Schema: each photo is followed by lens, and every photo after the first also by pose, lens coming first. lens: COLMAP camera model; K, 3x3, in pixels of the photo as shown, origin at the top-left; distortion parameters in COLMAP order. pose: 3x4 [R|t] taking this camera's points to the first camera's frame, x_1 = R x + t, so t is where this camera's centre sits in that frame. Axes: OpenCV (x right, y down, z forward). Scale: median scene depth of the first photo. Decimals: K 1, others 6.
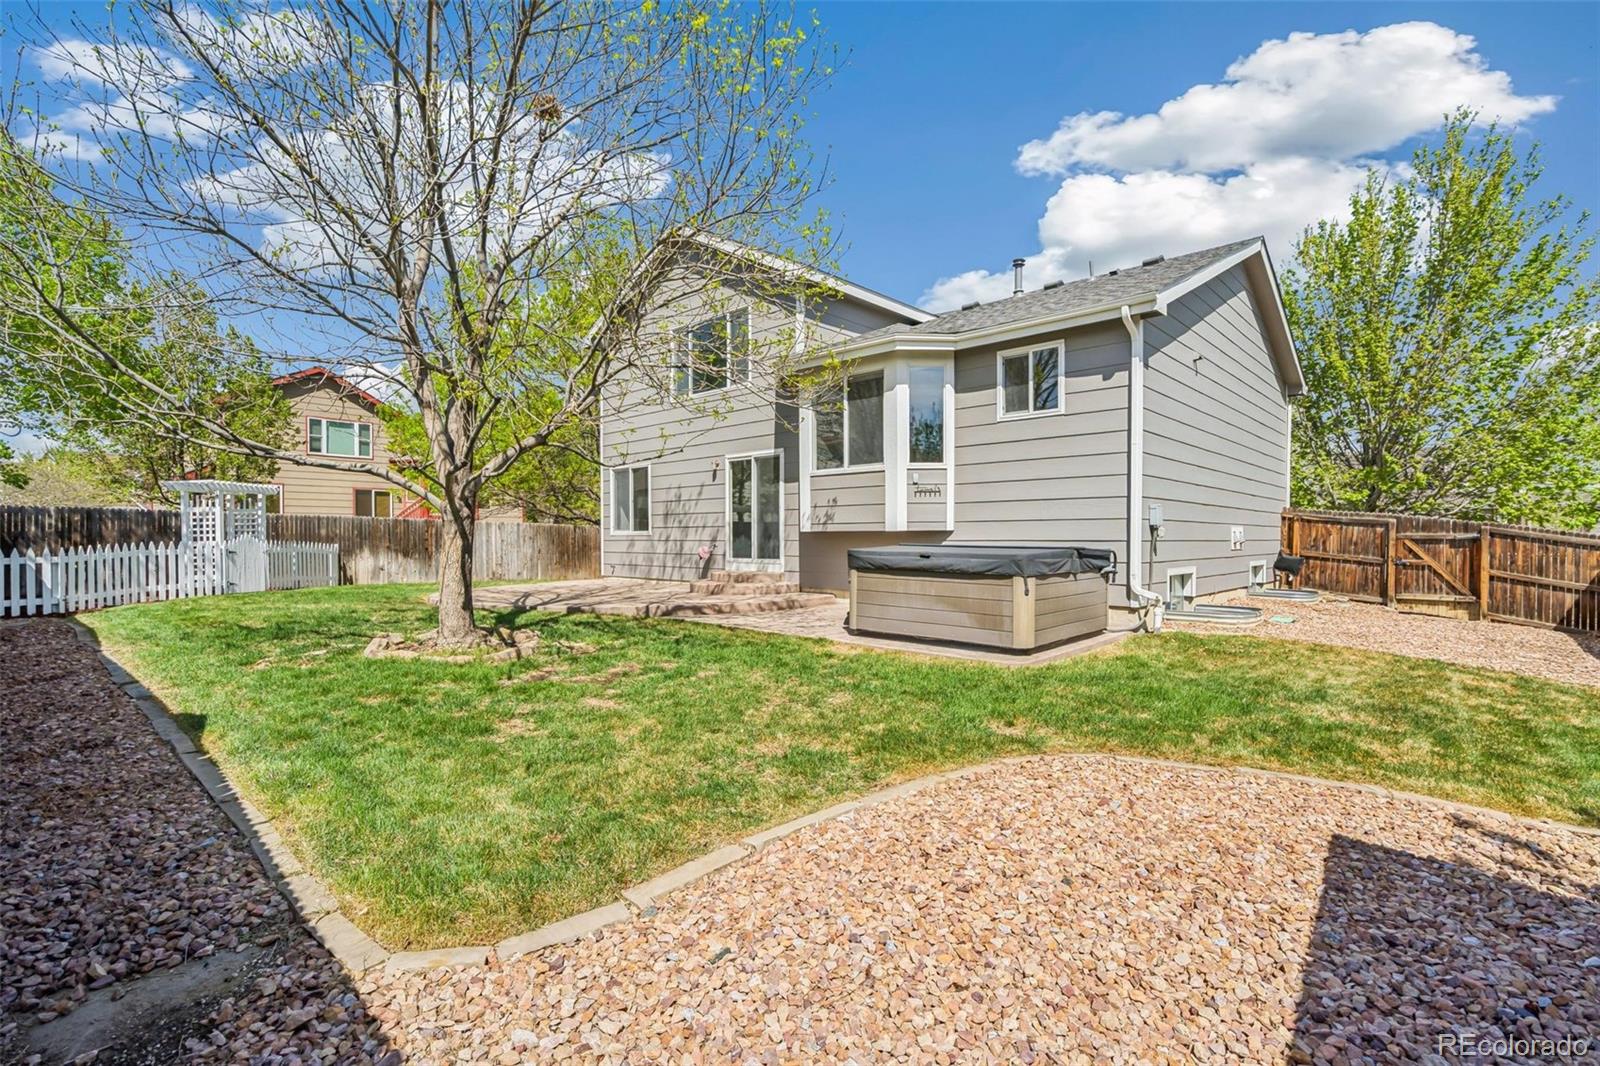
lens RADIAL K [[745.1, 0, 794.5], [0, 745.1, 559.7], [0, 0, 1]] dist [0.002233, 0.000597]
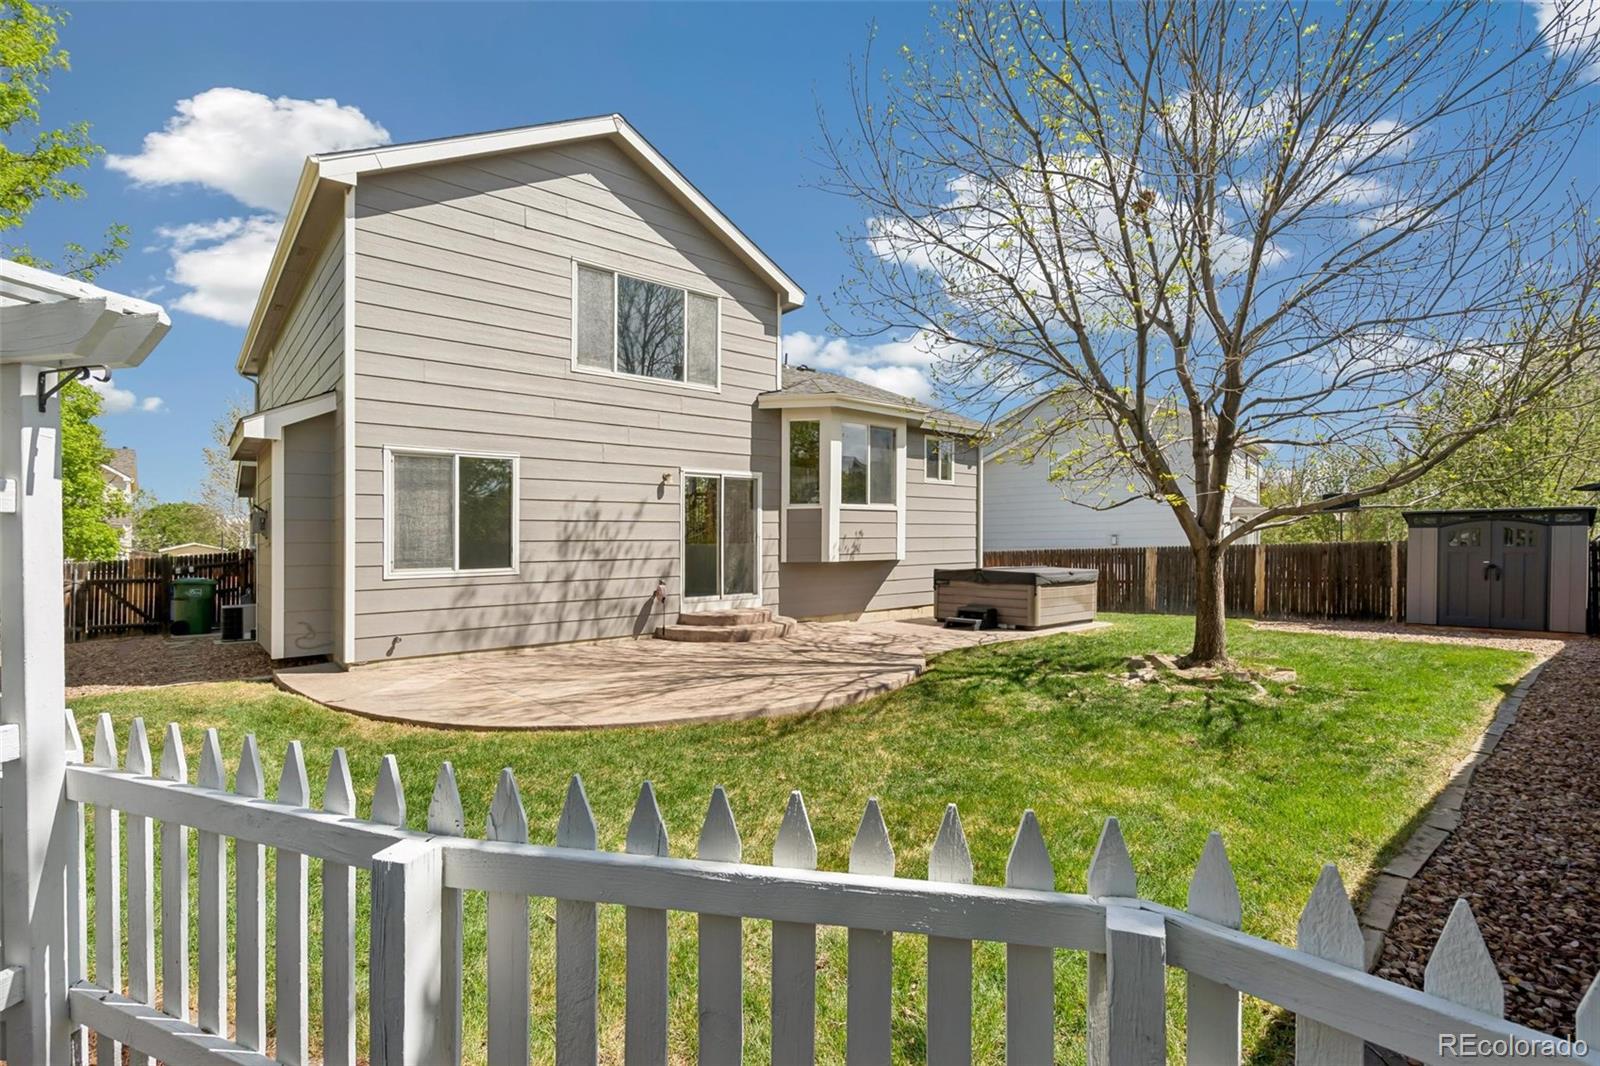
lens RADIAL K [[745.1, 0, 794.5], [0, 745.1, 559.7], [0, 0, 1]] dist [0.002233, 0.000597]
pose [[0.100263, -0.020063, 0.994759, -0.927330], [0.042801, 0.998958, 0.015833, -0.053797], [-0.994040, 0.040989, 0.101018, 0.860451]]
